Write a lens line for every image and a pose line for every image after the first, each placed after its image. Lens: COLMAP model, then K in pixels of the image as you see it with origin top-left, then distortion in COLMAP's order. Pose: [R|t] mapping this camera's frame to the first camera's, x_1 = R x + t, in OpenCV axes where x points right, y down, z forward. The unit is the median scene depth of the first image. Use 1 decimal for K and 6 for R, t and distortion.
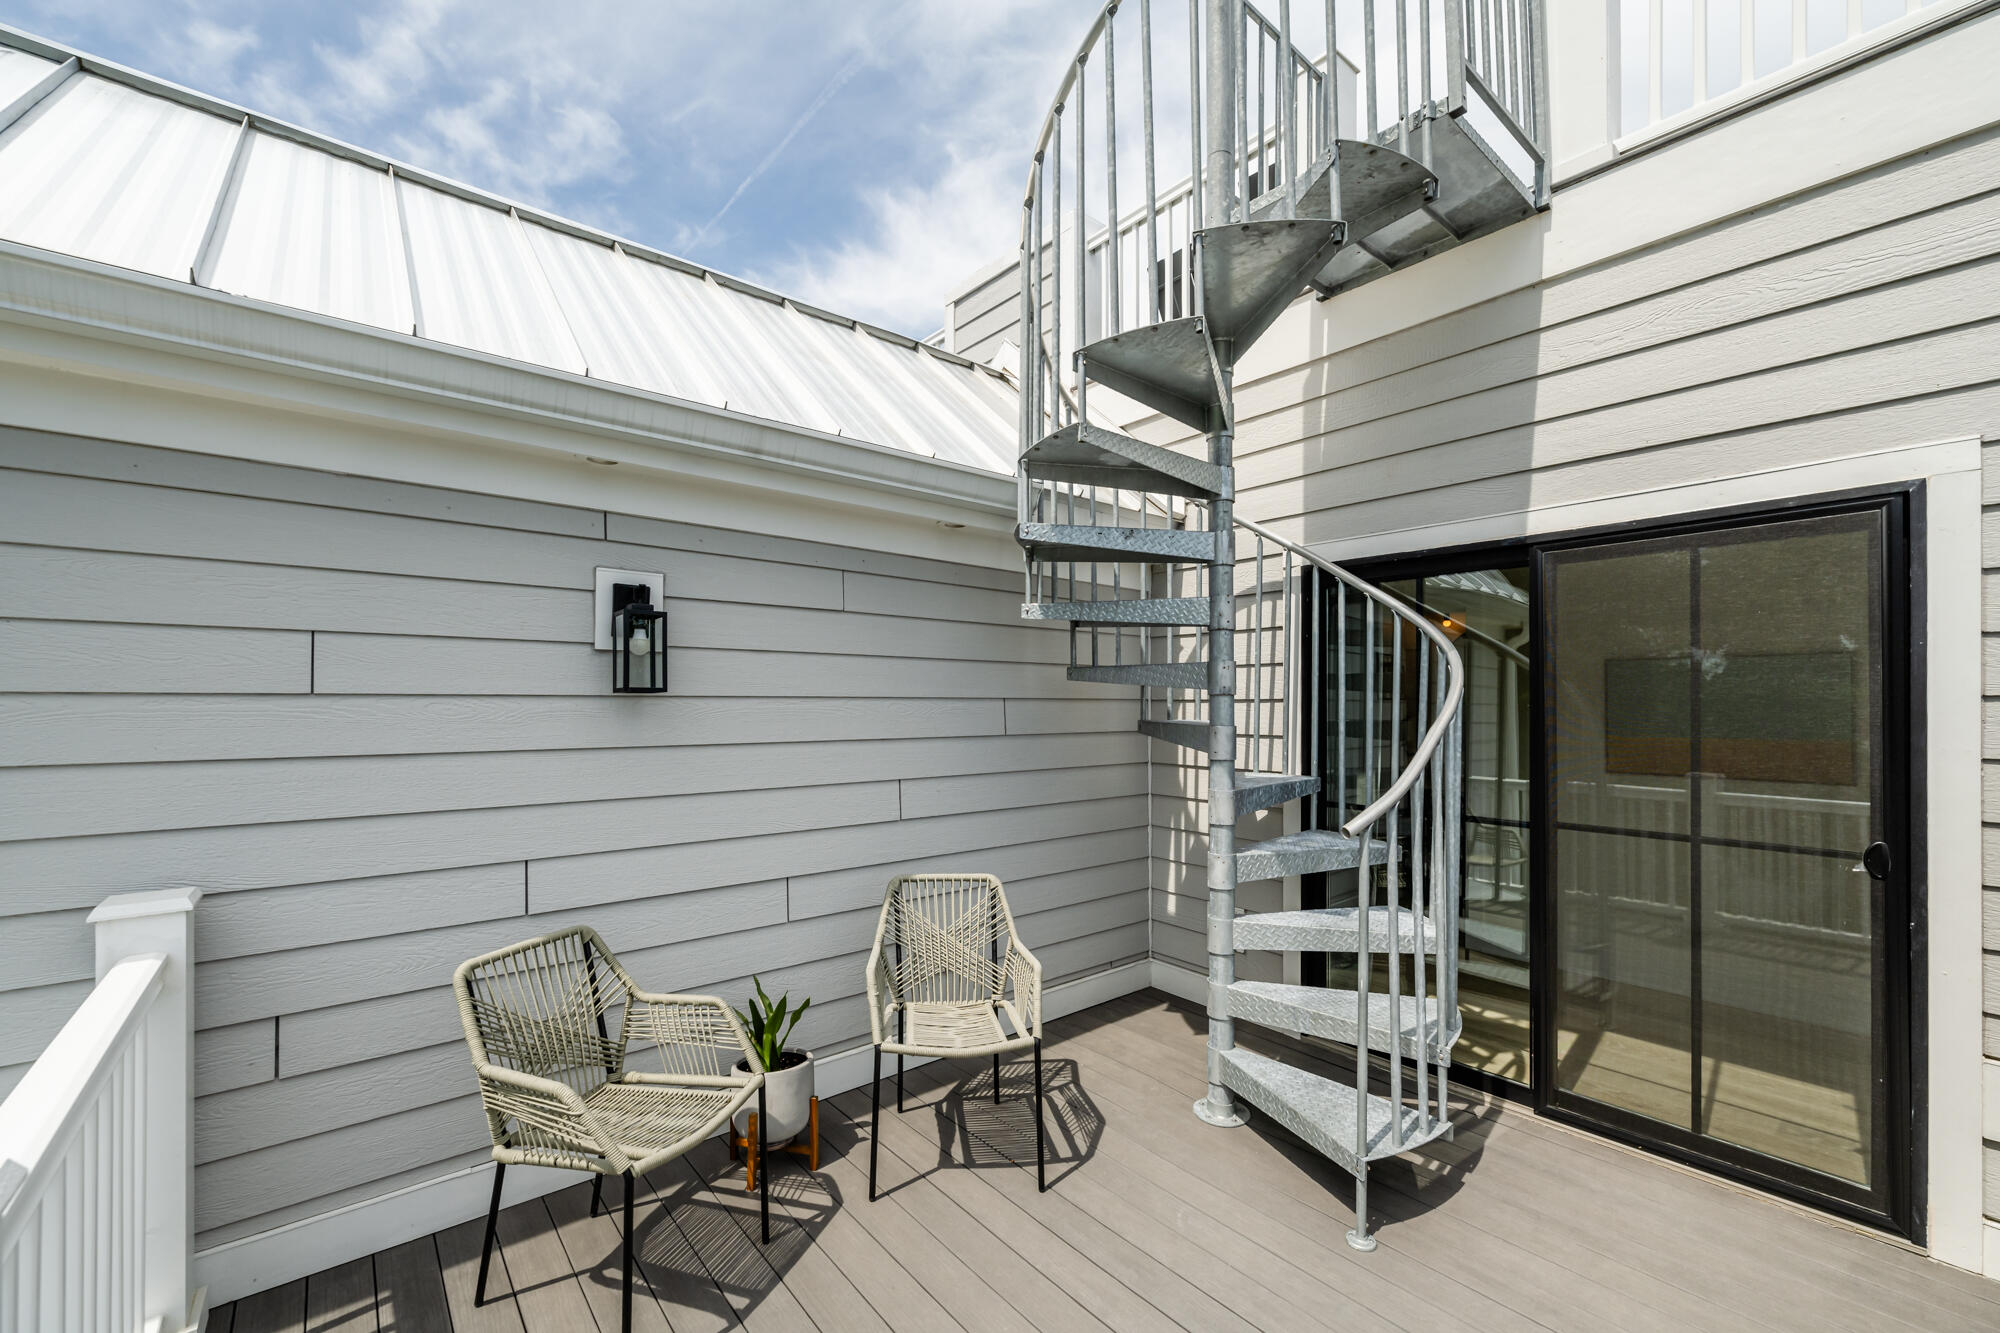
lens RADIAL K [[803.1, 0, 998.4], [0, 803.1, 691.7], [0, 0, 1]] dist [0.000911, 0.000080]
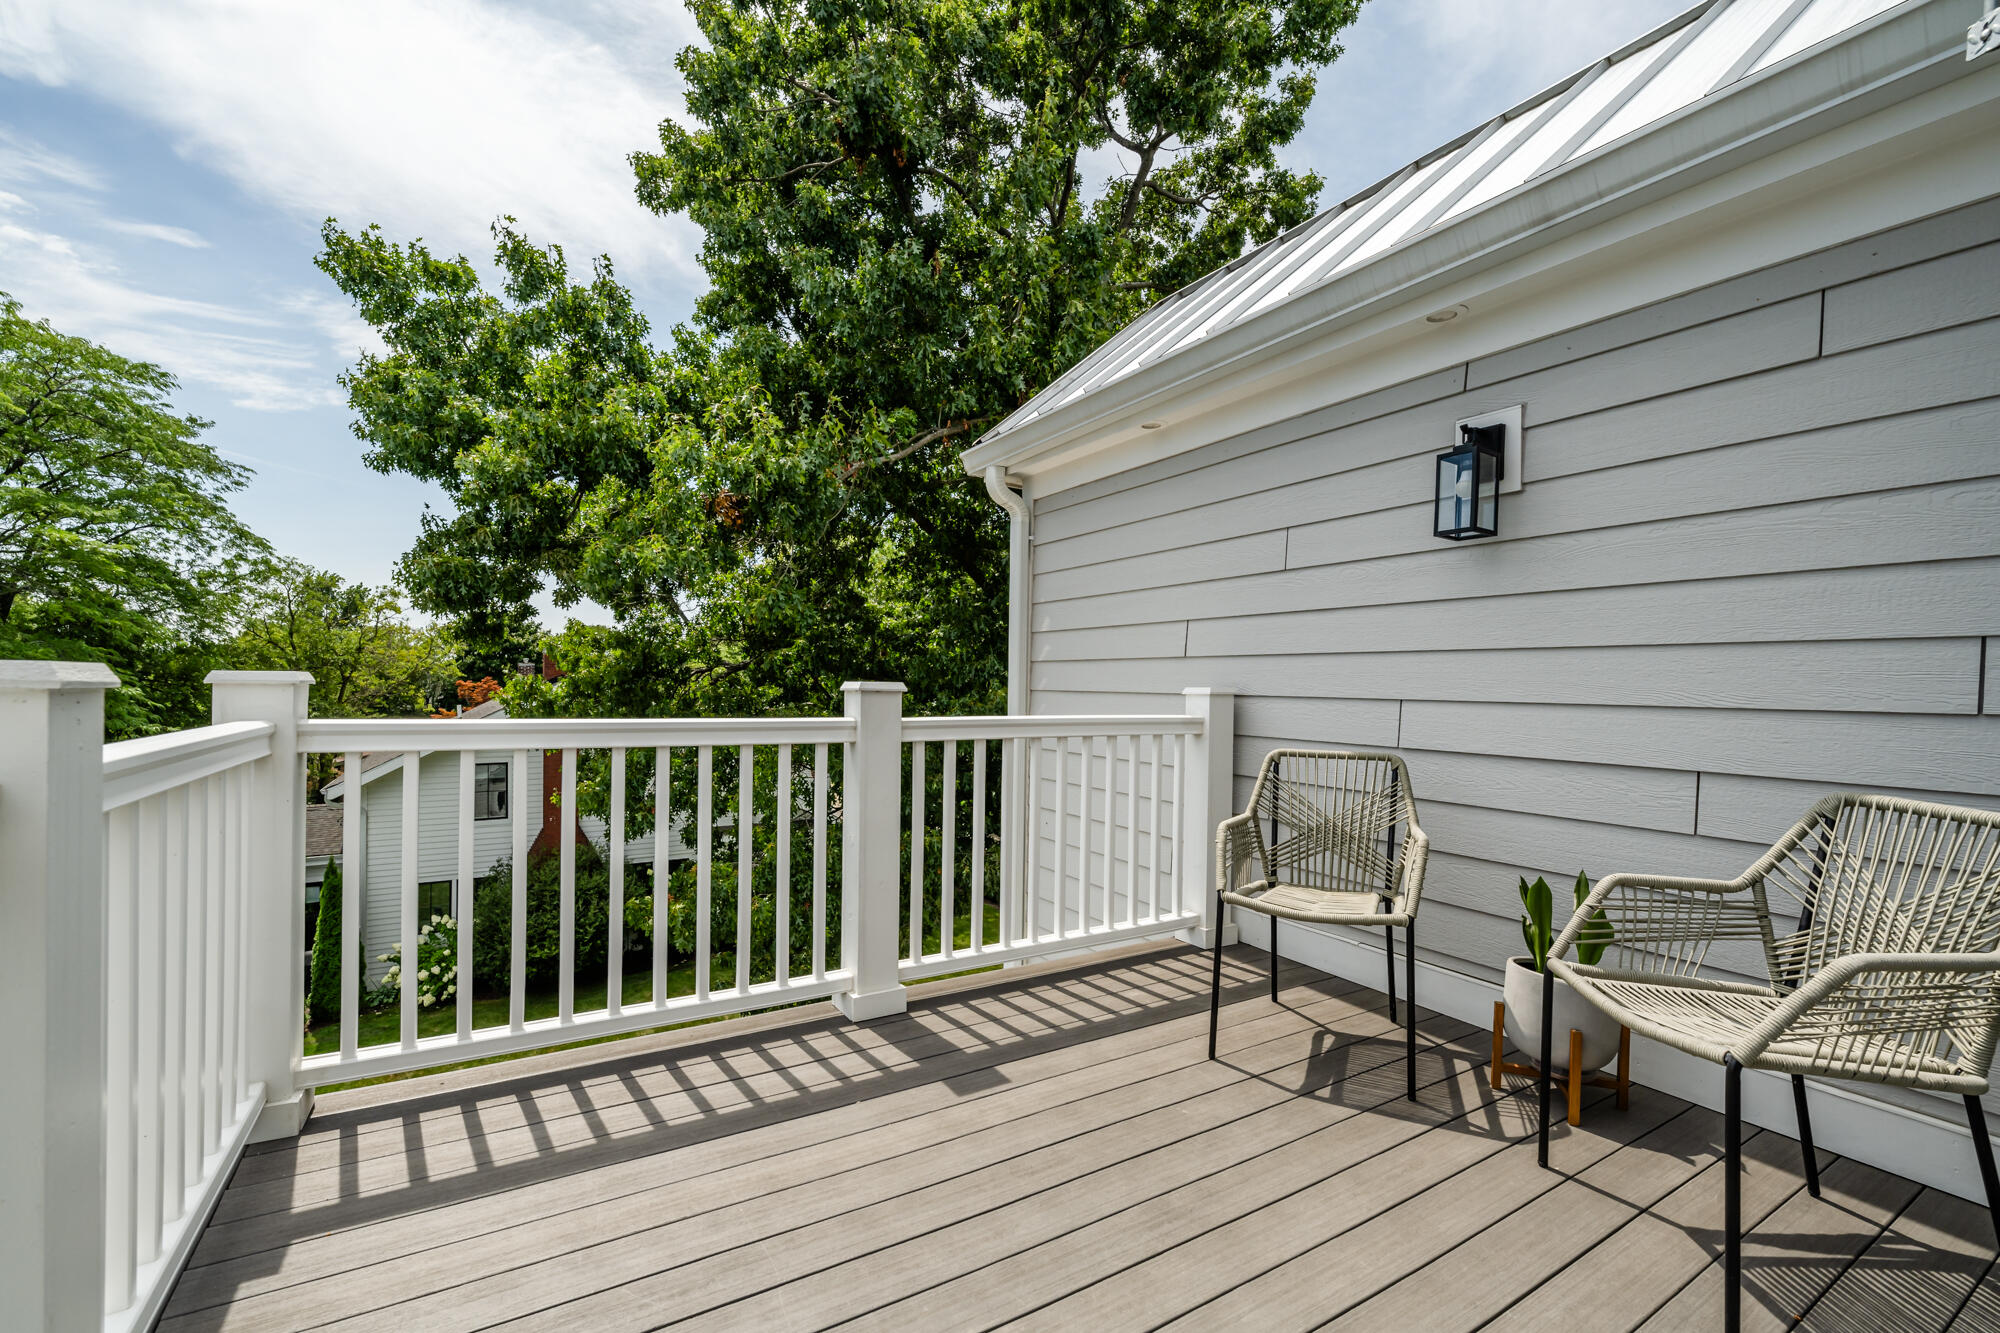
lens RADIAL K [[841.9, 0, 1000.3], [0, 841.9, 689.5], [0, 0, 1]] dist [0.000417, 0.000018]
pose [[-0.140966, 0.003232, -0.990009, 0.651645], [-0.007169, 0.999965, 0.004285, 0.188088], [0.989989, 0.007701, -0.140938, 0.587980]]
